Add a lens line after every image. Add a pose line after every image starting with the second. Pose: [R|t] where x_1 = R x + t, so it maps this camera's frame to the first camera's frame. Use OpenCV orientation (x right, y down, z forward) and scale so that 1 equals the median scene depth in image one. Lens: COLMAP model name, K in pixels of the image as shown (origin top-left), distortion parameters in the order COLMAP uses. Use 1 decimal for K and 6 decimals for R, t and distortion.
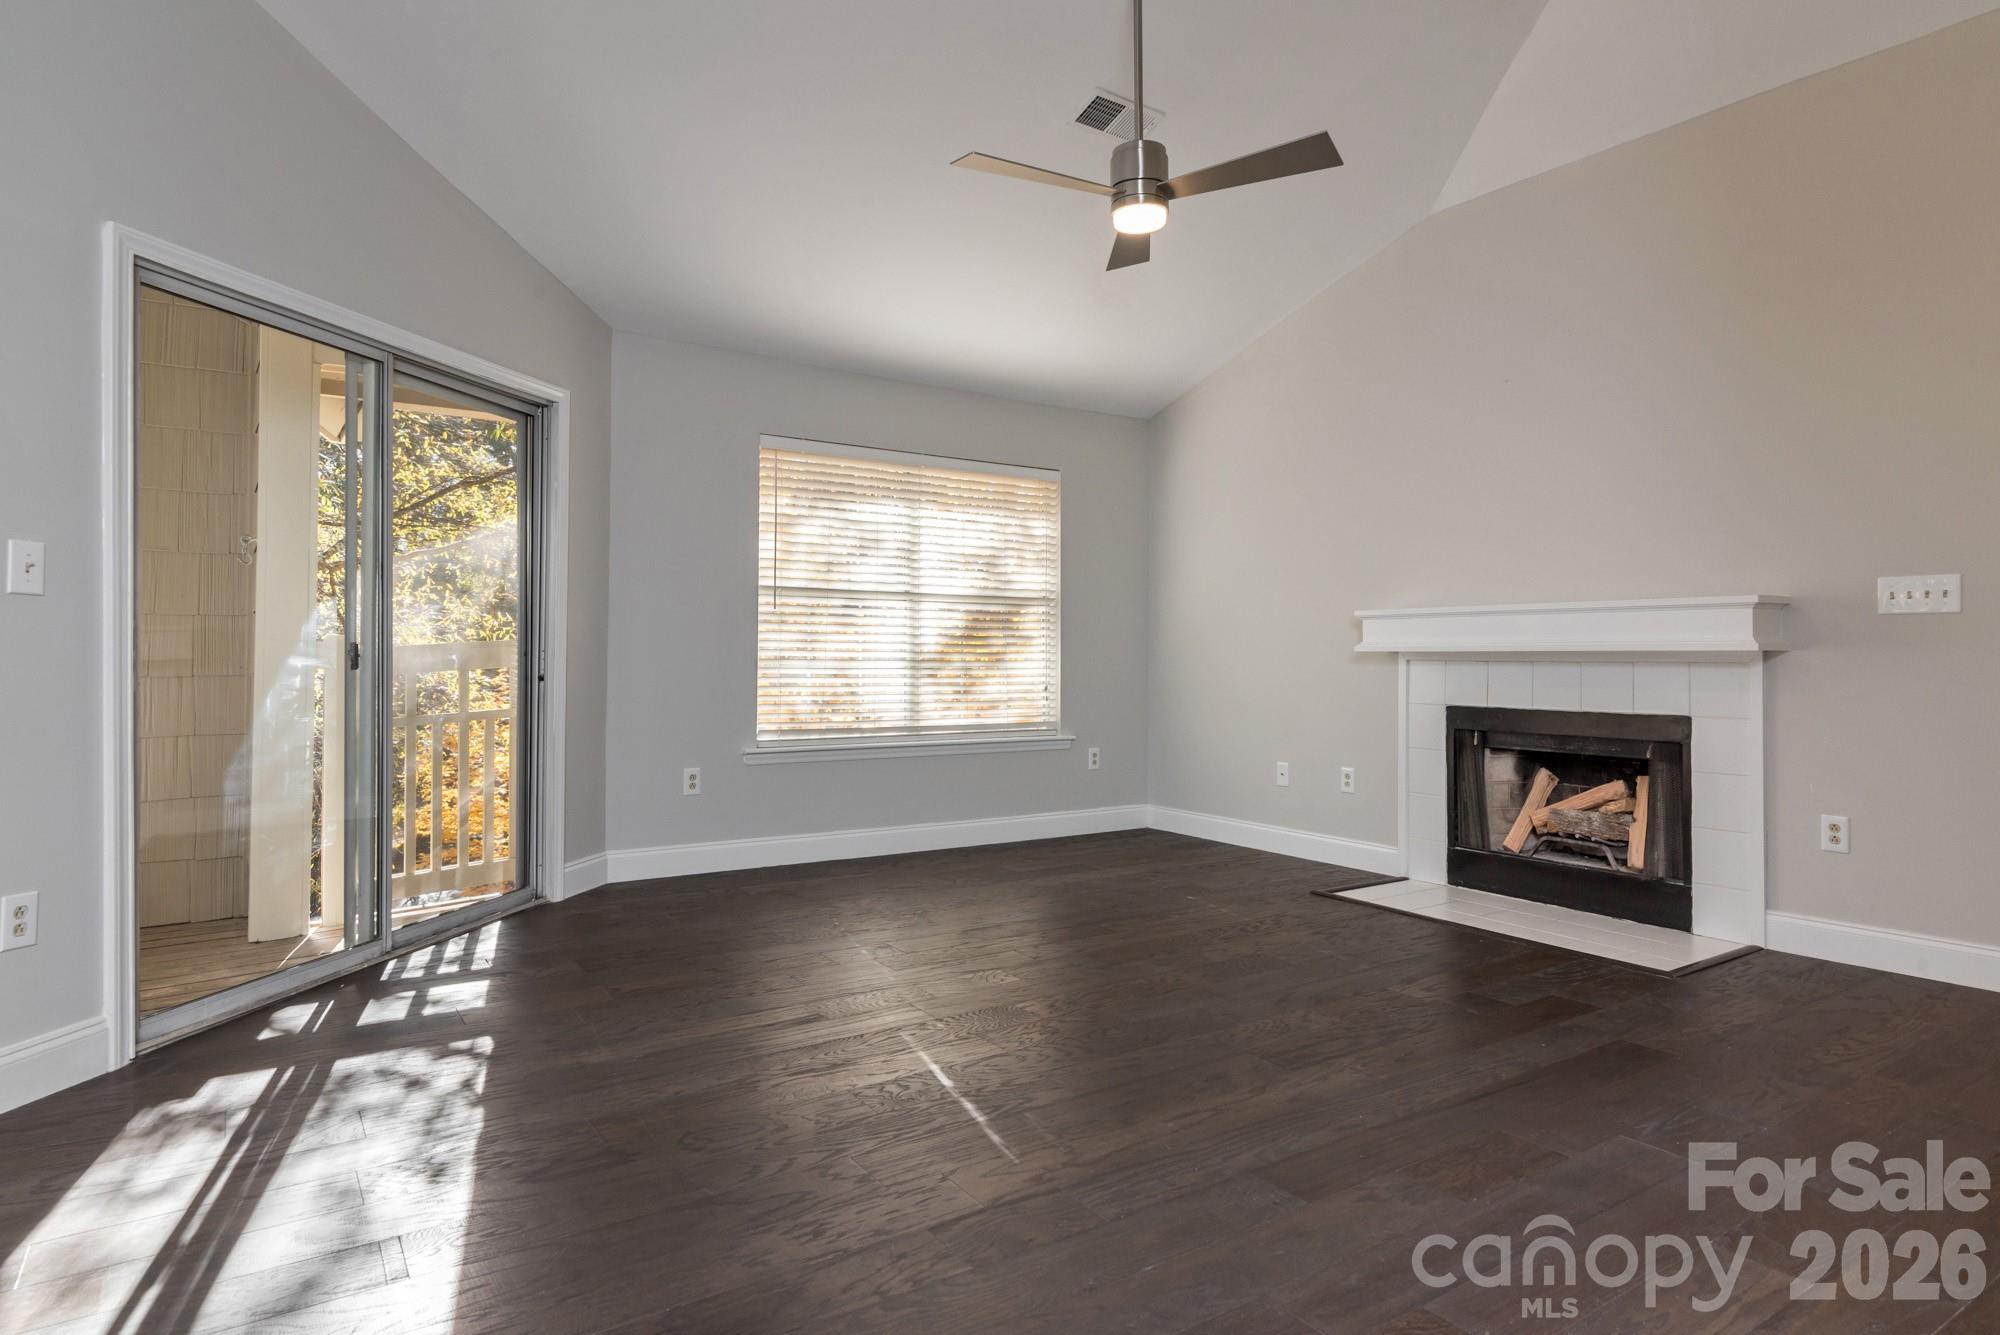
lens RADIAL K [[1130.1, 0, 984.1], [0, 1130.1, 647.9], [0, 0, 1]] dist [0.006794, 0.000693]
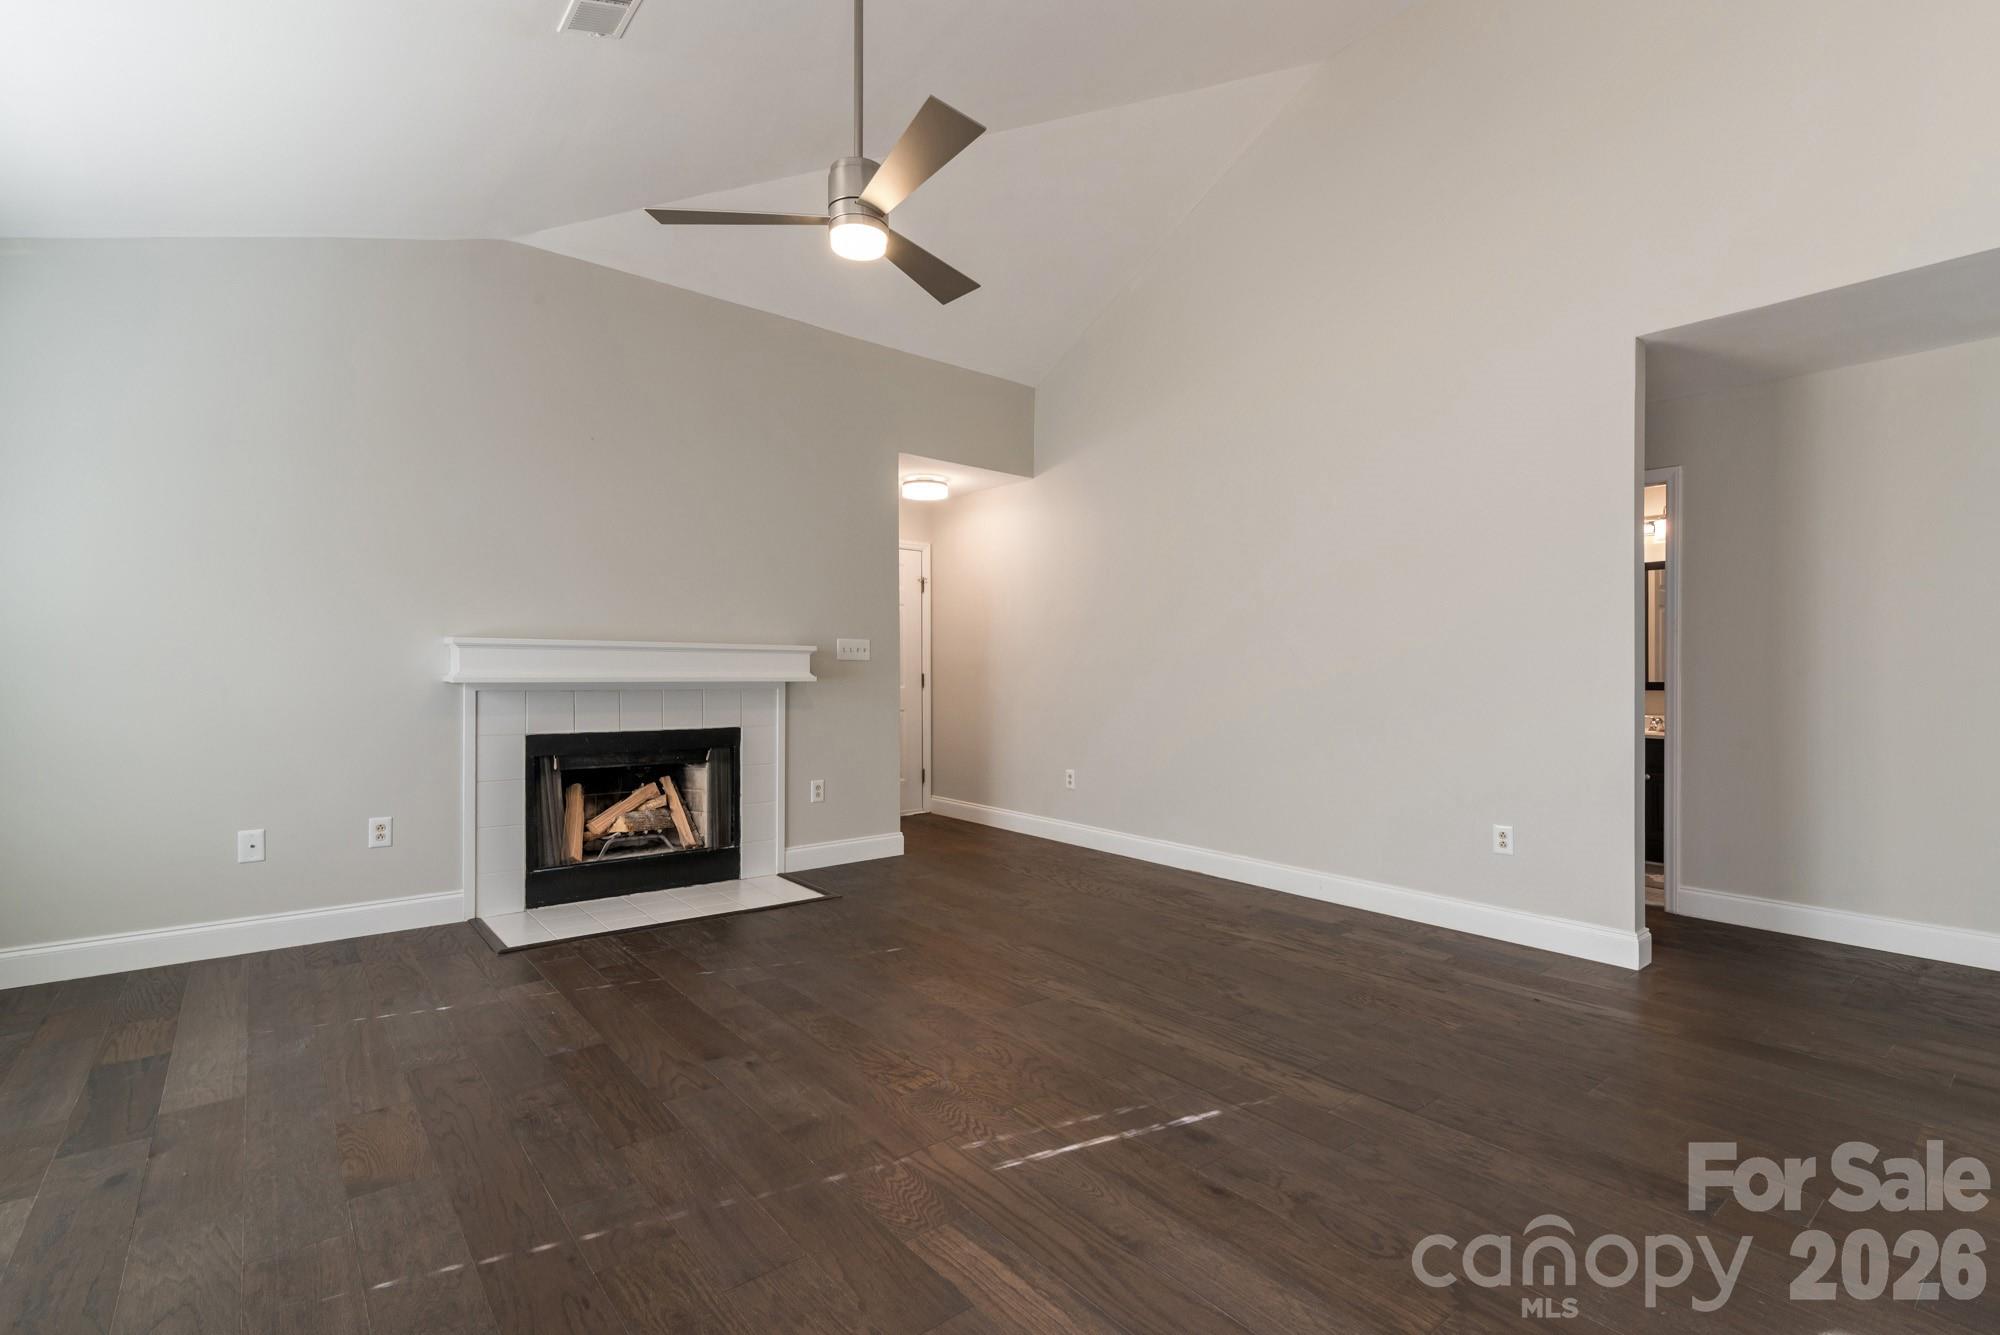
lens RADIAL K [[900.7, 0, 996.7], [0, 900.7, 674.7], [0, 0, 1]] dist [0.017391, -0.000044]
pose [[-0.095190, -0.002350, 0.995456, -0.493760], [-0.007973, 0.999967, 0.001598, -0.009433], [-0.995427, -0.007785, -0.095206, 0.721781]]
